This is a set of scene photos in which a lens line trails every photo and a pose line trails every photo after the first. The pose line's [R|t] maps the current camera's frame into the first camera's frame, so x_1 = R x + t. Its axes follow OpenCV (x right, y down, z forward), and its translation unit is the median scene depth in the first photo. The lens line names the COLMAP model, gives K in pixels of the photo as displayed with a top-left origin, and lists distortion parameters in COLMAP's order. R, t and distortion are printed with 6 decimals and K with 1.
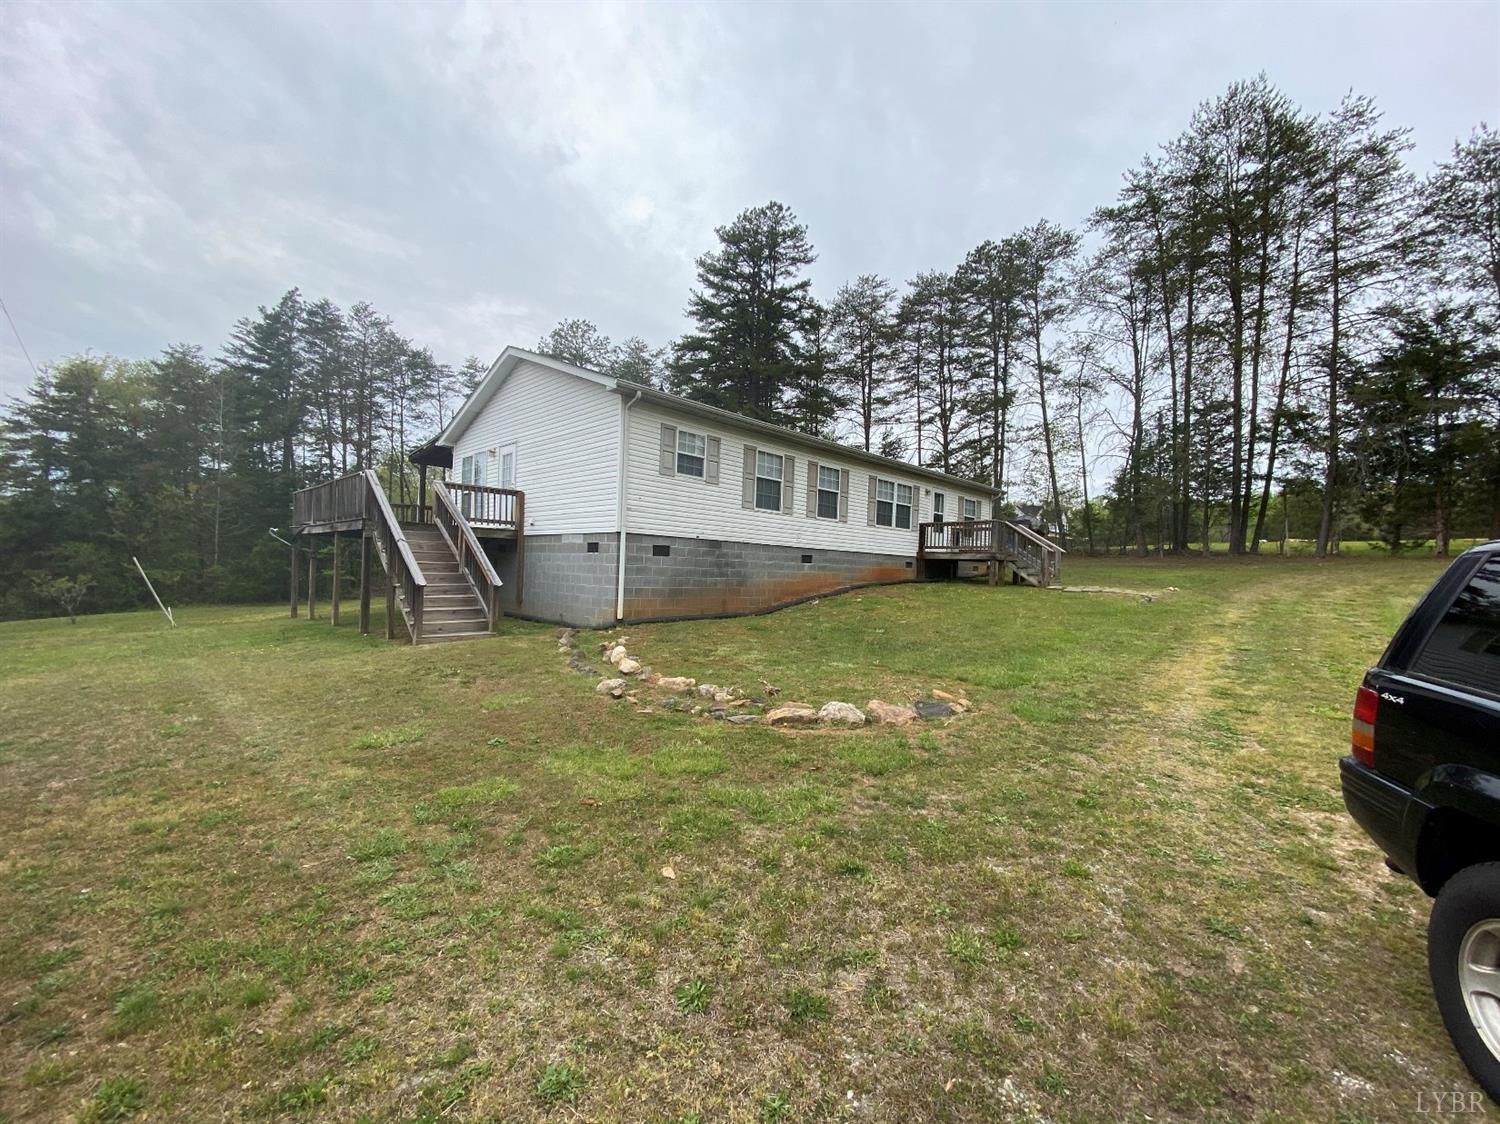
lens RADIAL K [[606.0, 0, 757.4], [0, 606.0, 570.5], [0, 0, 1]] dist [0.000311, -0.012113]
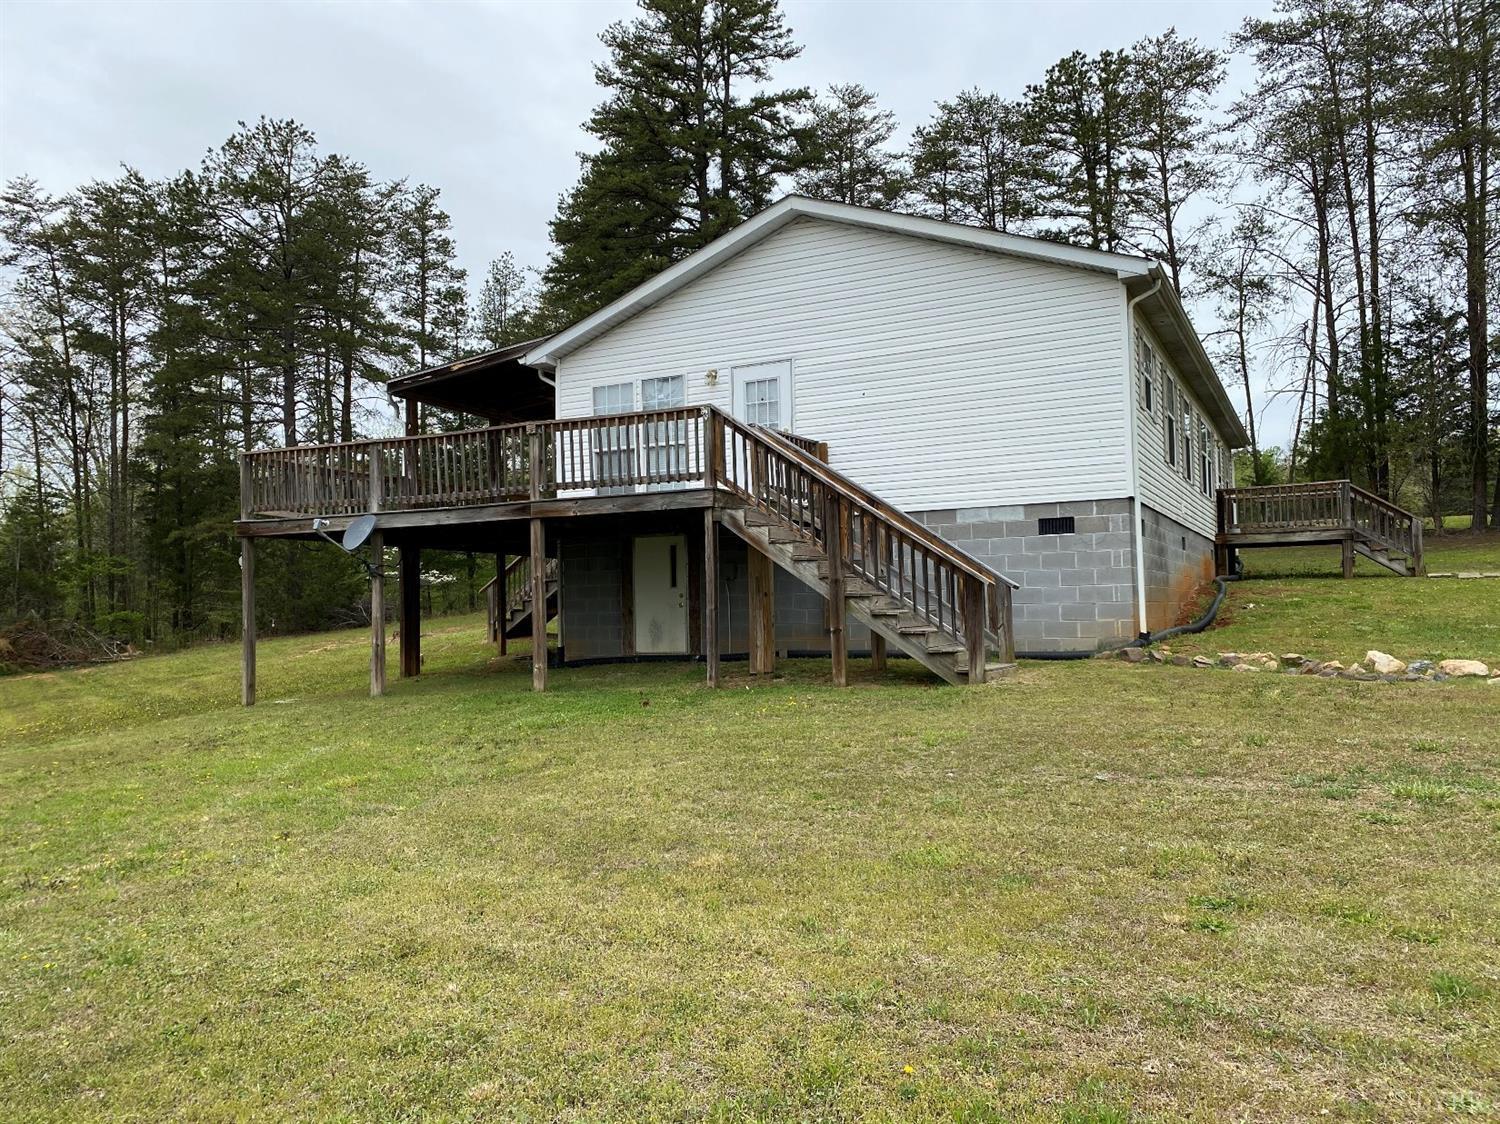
lens RADIAL K [[1155.5, 0, 750.0], [0, 1155.5, 562.0], [0, 0, 1]] dist [0.007748, 0.002113]
pose [[0.949762, -0.039989, 0.310408, -0.369557], [0.053632, 0.997928, -0.035539, 0.009658], [-0.308343, 0.050402, 0.949939, -0.011917]]
